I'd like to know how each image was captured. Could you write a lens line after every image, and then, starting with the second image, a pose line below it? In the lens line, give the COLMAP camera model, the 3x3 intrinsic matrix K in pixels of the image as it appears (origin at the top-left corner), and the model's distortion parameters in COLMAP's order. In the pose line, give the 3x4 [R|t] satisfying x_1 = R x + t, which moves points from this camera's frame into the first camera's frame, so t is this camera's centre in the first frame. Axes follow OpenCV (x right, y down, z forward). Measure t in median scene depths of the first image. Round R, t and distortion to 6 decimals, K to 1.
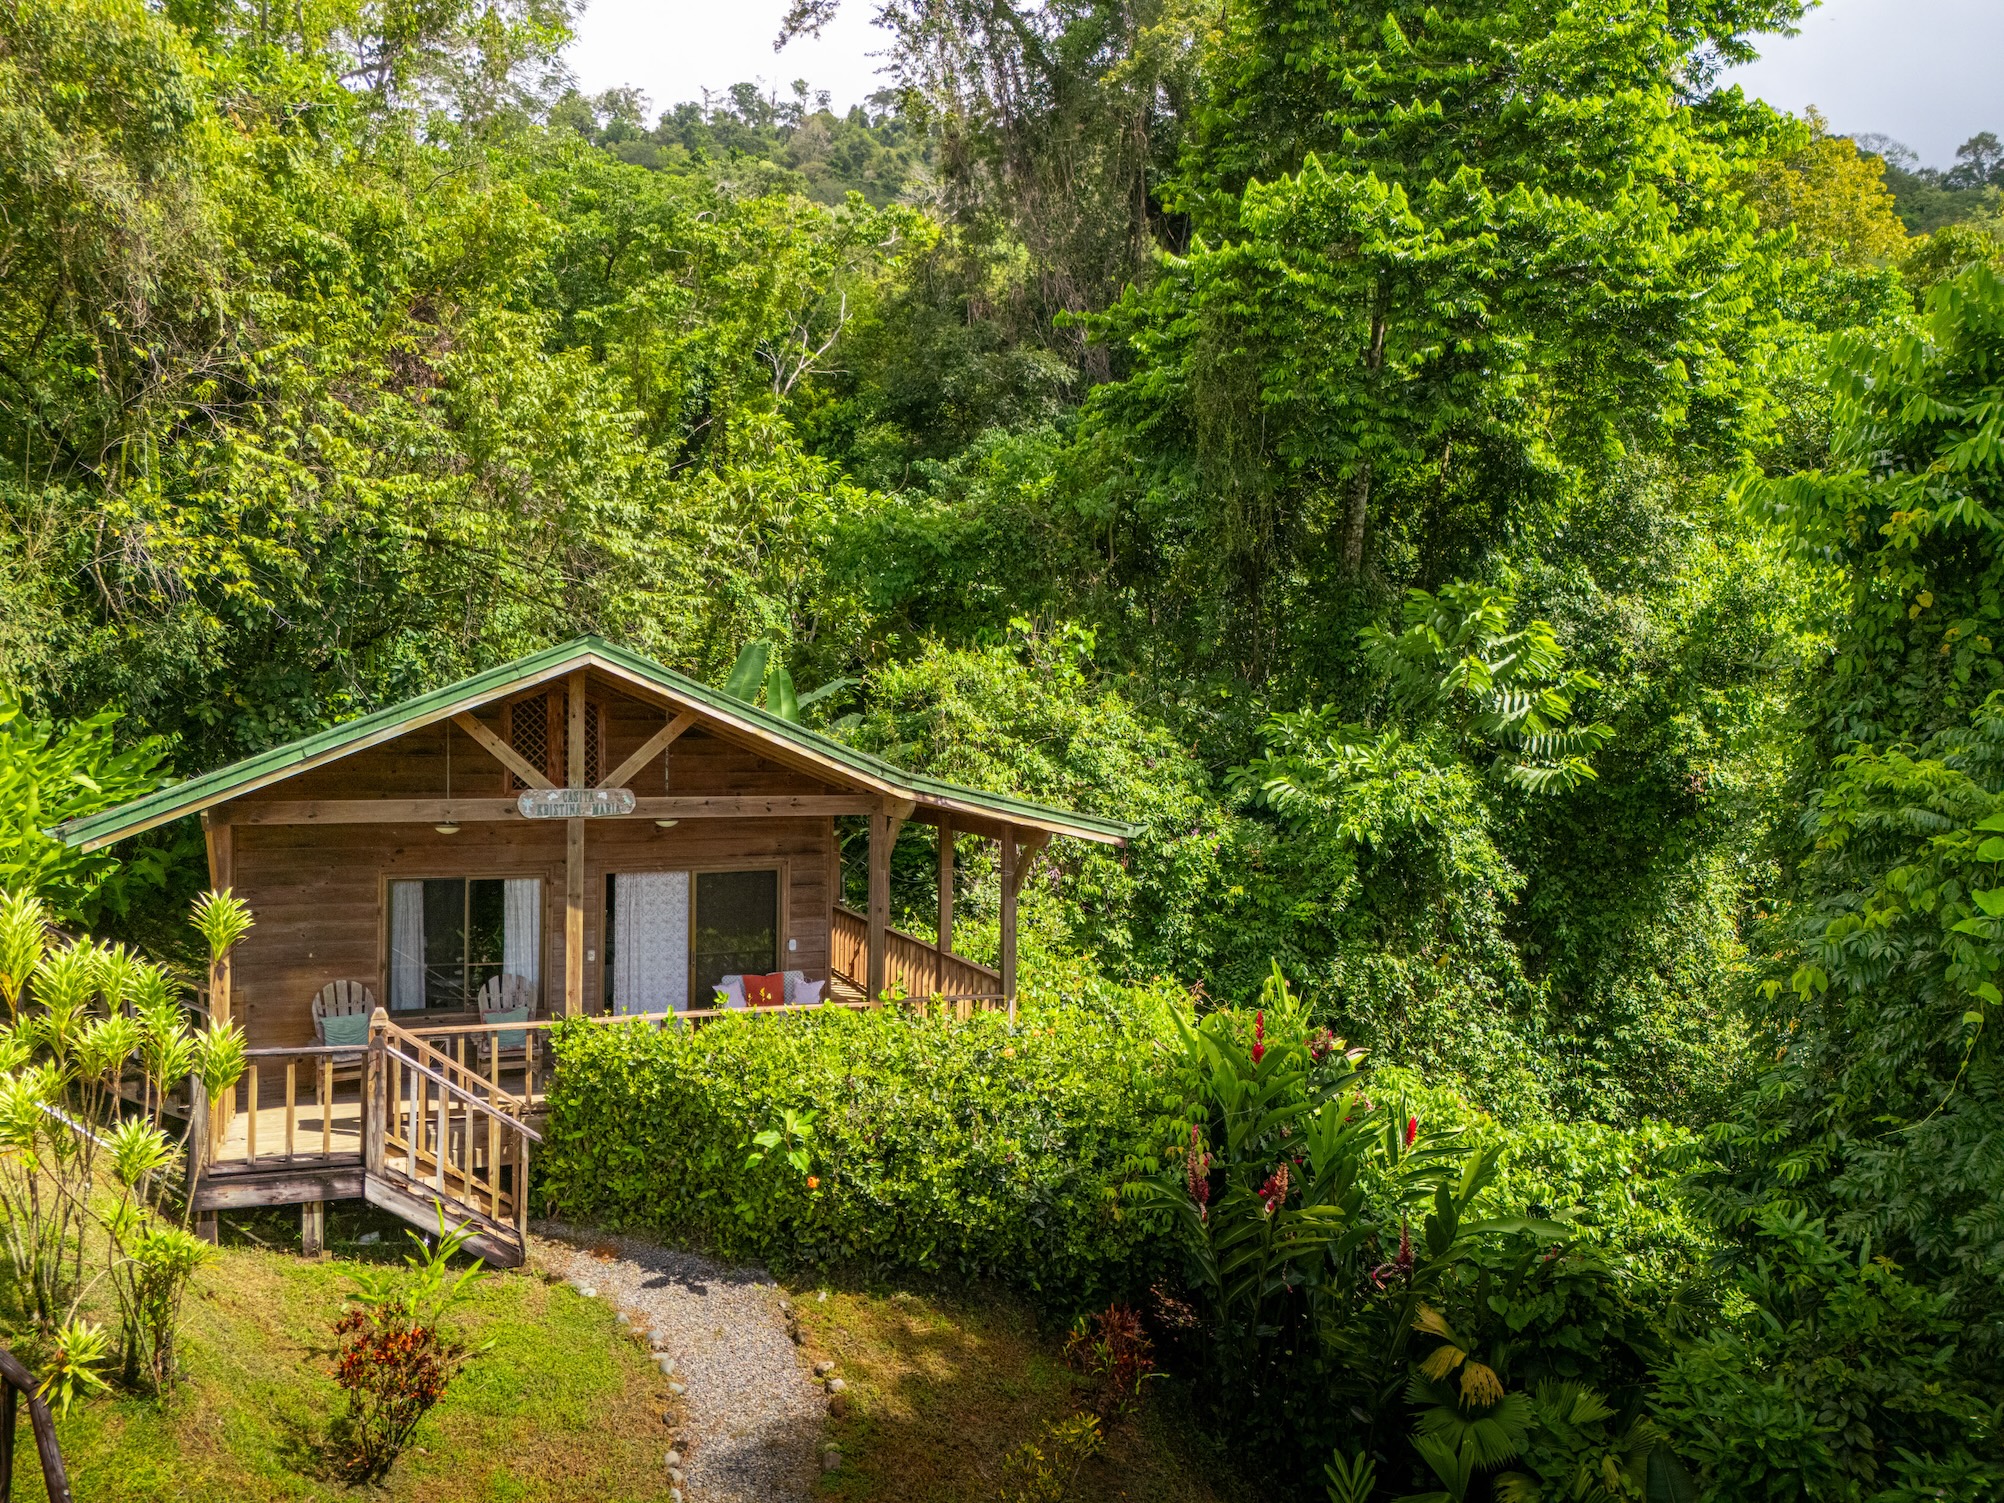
lens RADIAL K [[1378.1, 0, 1002.8], [0, 1378.1, 749.2], [0, 0, 1]] dist [0.004809, 0.000648]
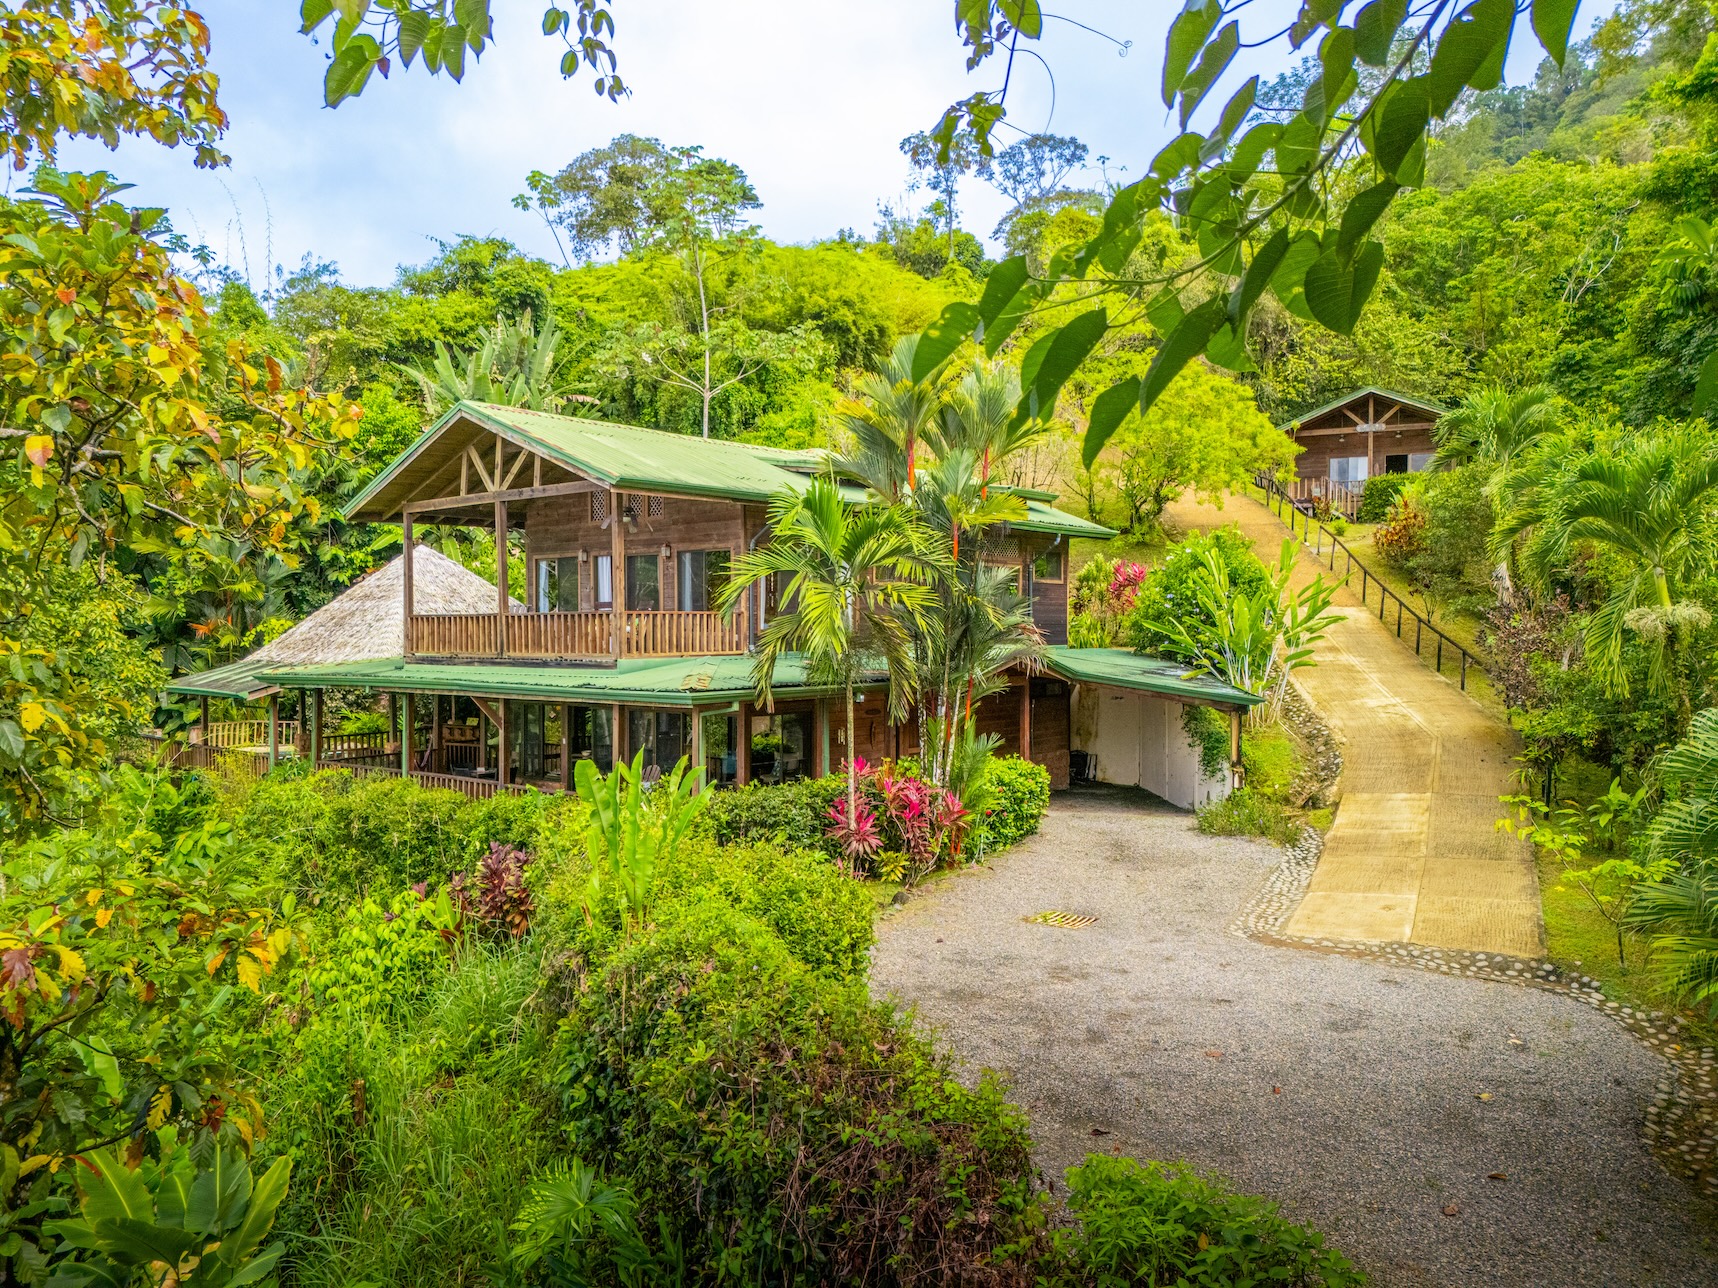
lens RADIAL K [[1181.4, 0, 858.7], [0, 1181.4, 647.3], [0, 0, 1]] dist [0.004809, 0.000648]
pose [[0.663641, -0.002782, -0.748046, 0.062452], [-0.004432, 0.999961, -0.007651, 0.034708], [0.748039, 0.008392, 0.663602, -0.117657]]
